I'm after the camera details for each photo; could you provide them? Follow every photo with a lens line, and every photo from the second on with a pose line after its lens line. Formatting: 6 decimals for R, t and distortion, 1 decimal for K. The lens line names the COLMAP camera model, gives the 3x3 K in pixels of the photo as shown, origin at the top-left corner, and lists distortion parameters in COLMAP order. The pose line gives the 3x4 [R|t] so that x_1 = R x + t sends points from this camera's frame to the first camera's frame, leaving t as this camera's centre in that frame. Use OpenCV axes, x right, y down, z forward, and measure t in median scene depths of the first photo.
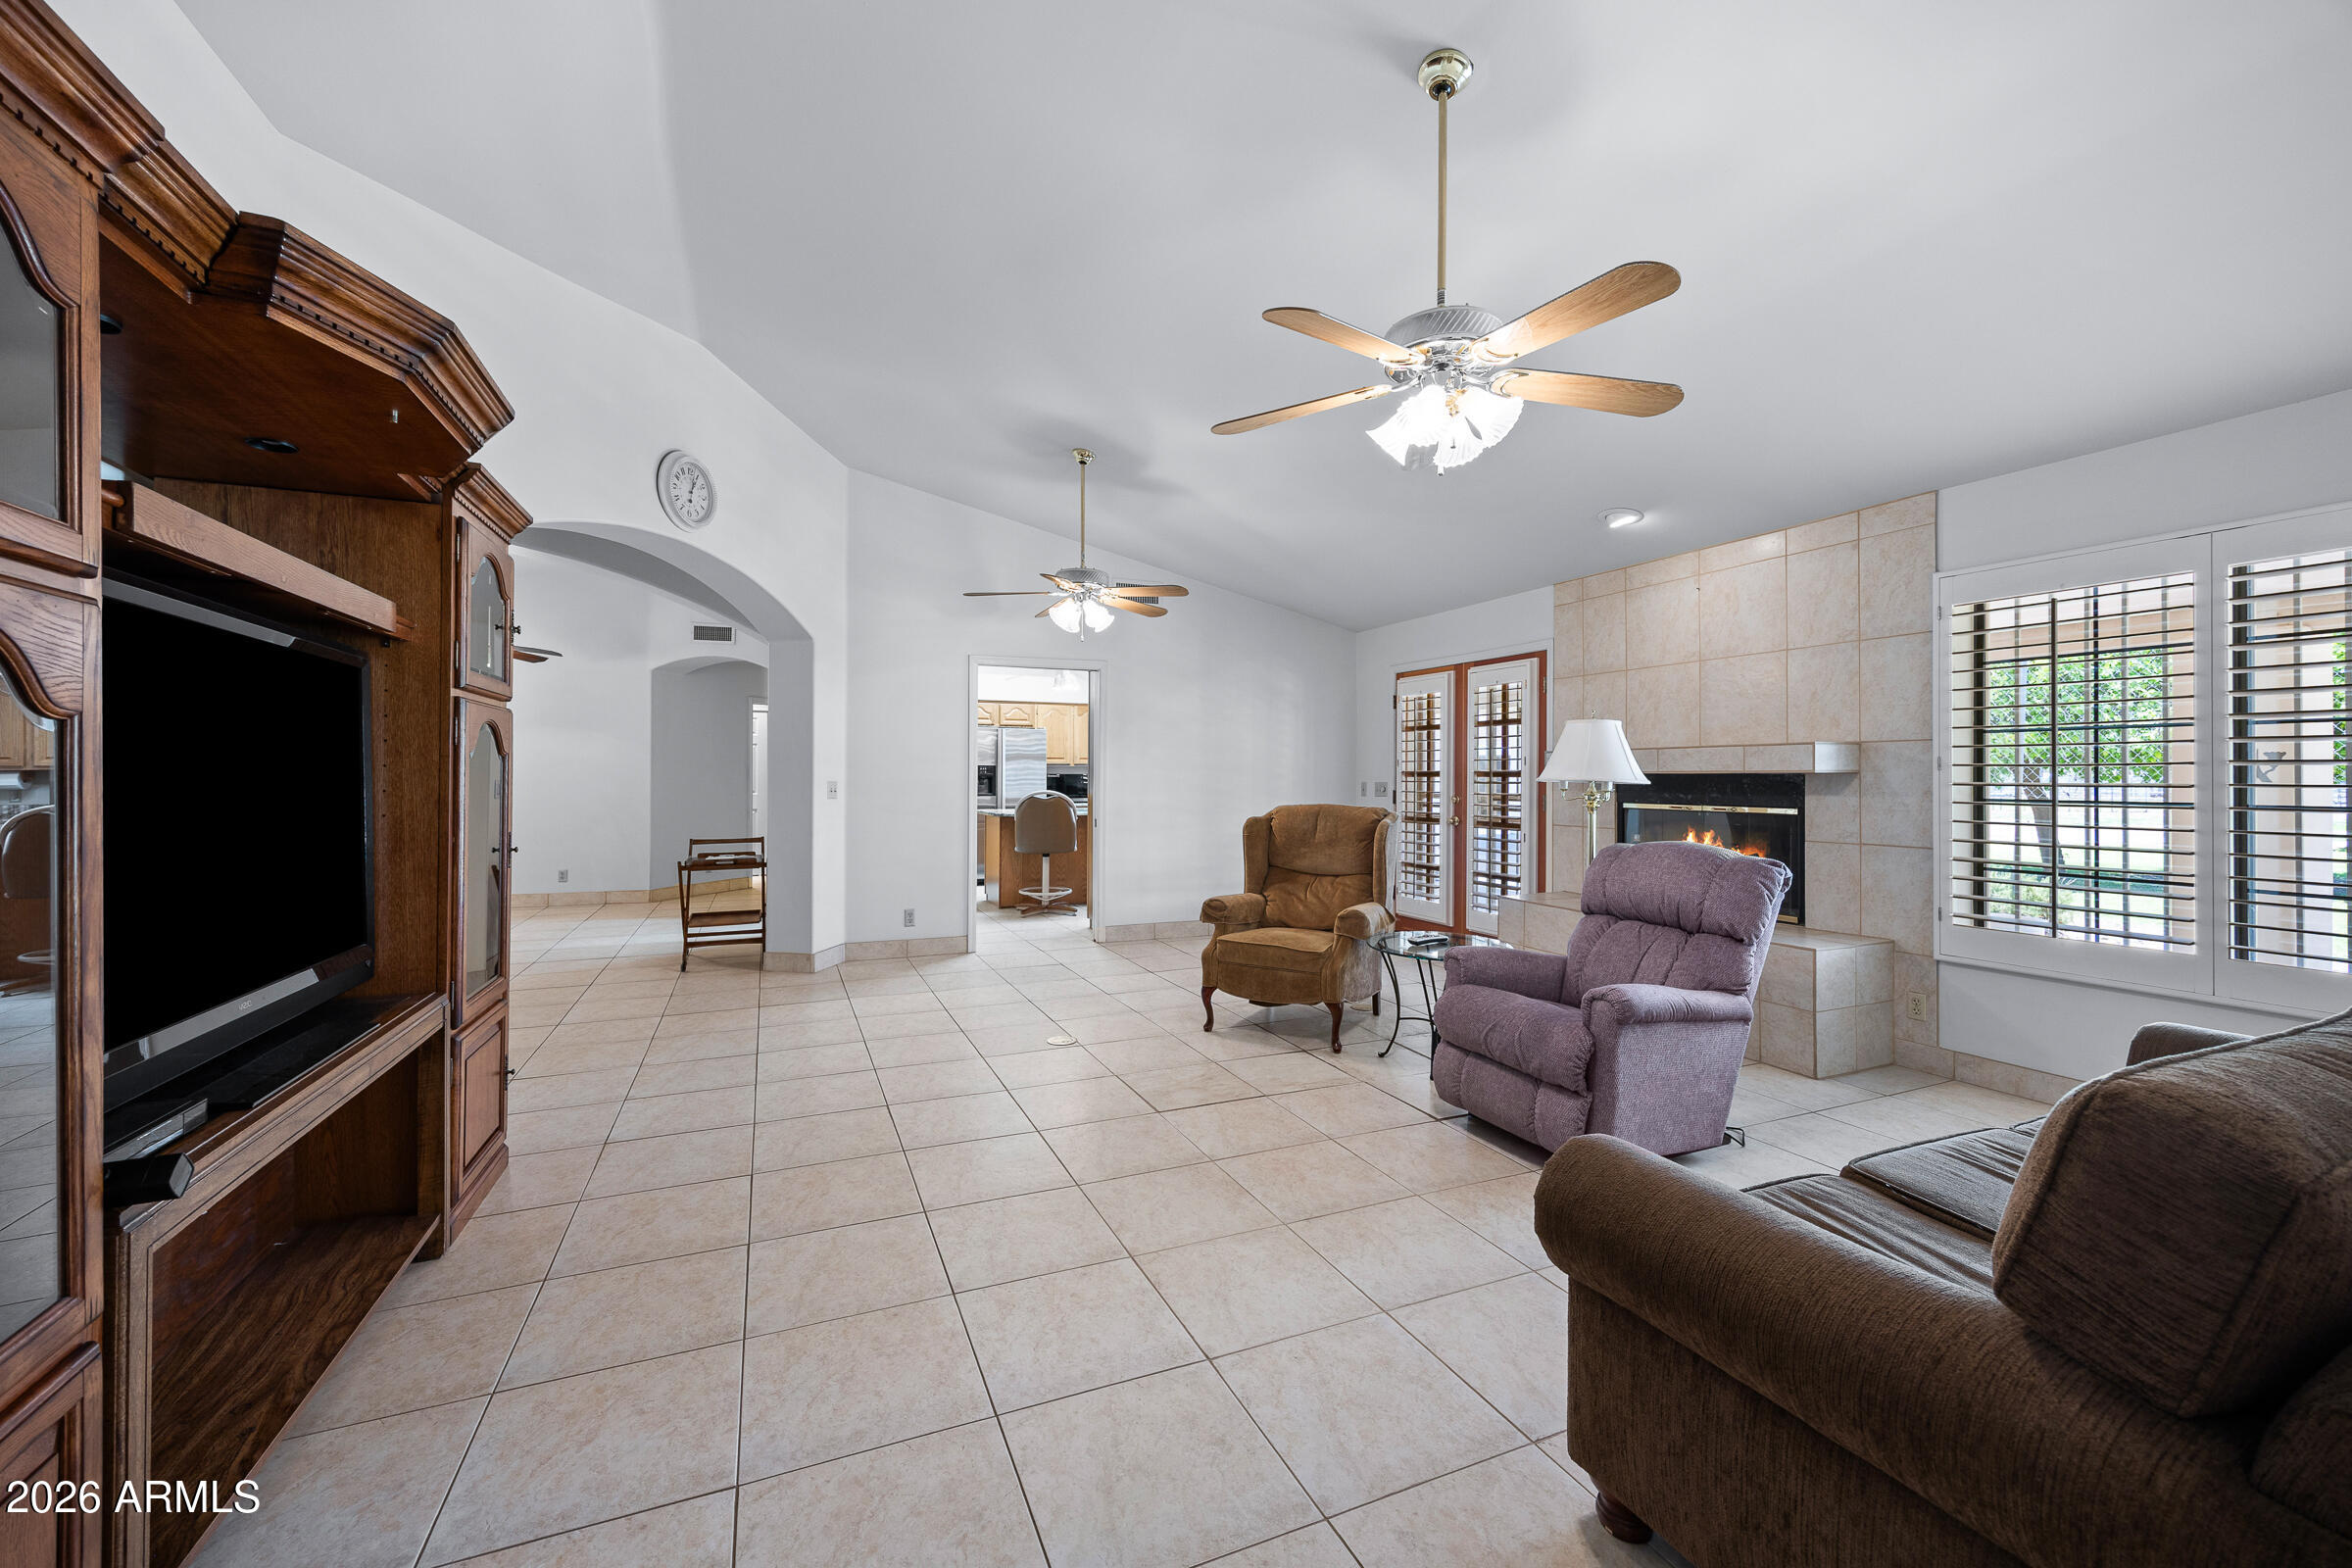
lens RADIAL K [[920.1, 0, 1173.8], [0, 920.1, 770.4], [0, 0, 1]] dist [0.002258, 0.000024]
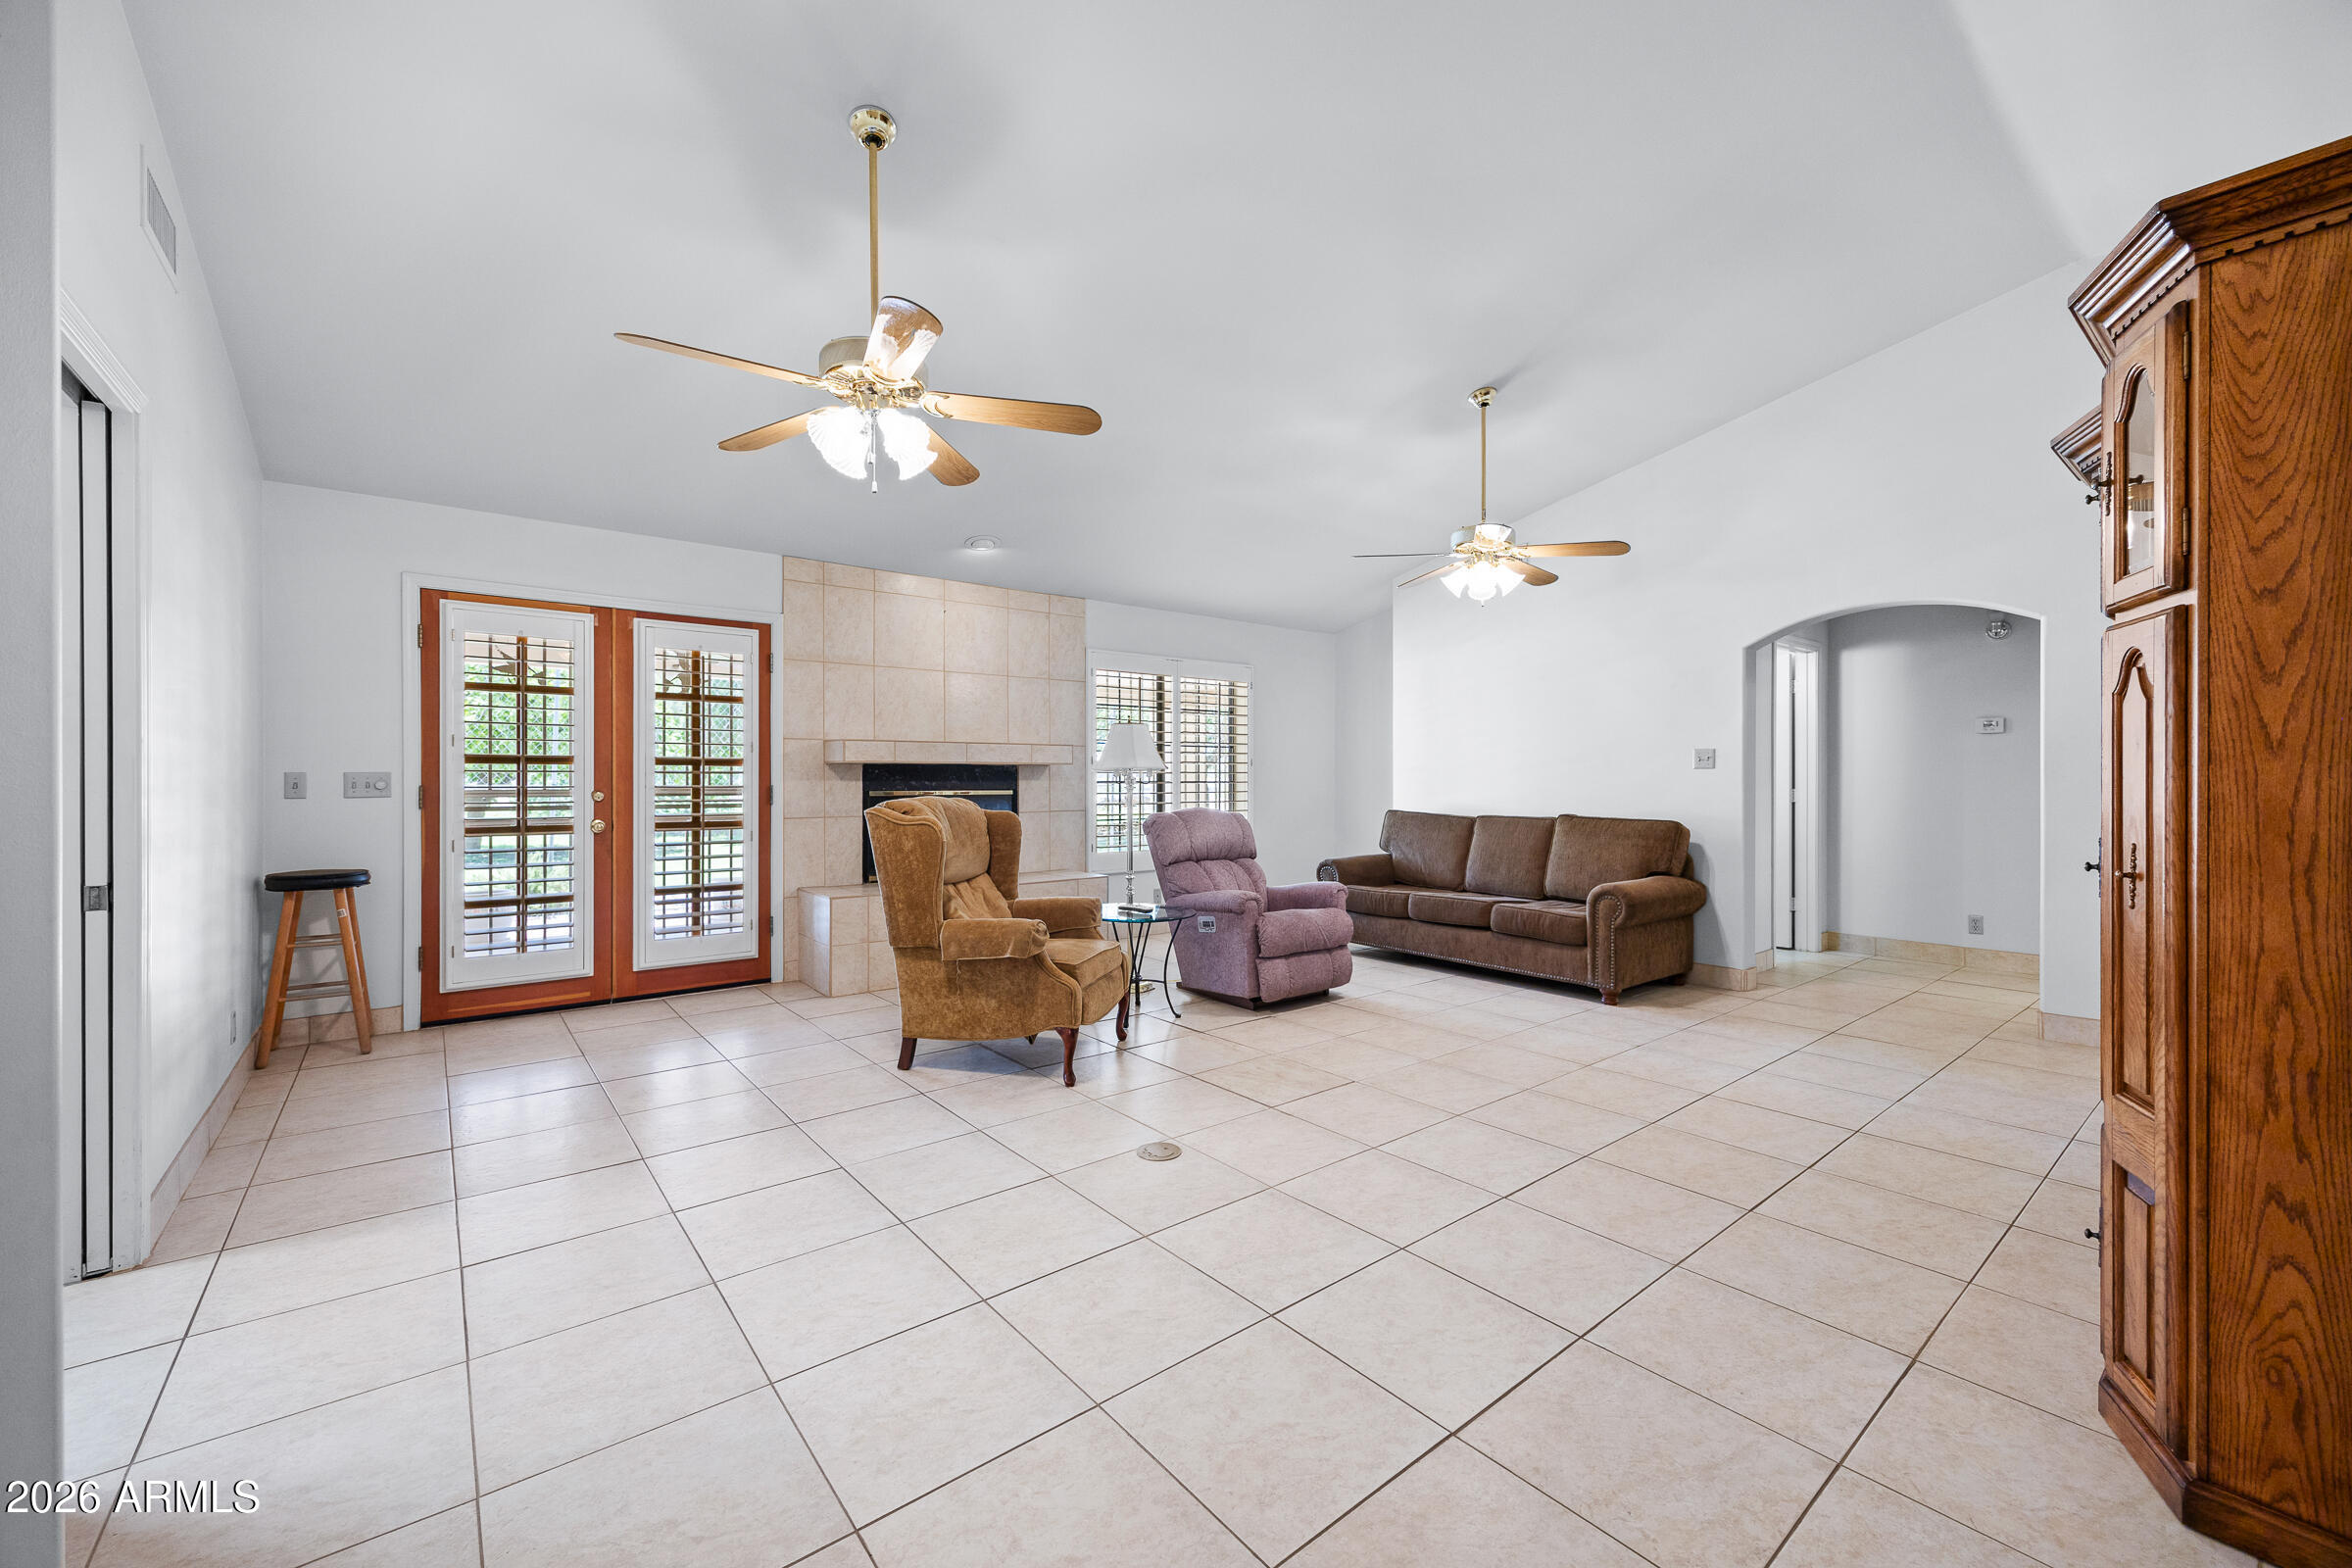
lens RADIAL K [[920.1, 0, 1173.3], [0, 920.1, 785.2], [0, 0, 1]] dist [0.002258, 0.000024]
pose [[-0.257326, -0.008258, 0.966289, -0.784177], [-0.005019, 0.999961, 0.007209, 0.023758], [-0.966312, -0.002995, -0.257357, 1.189235]]
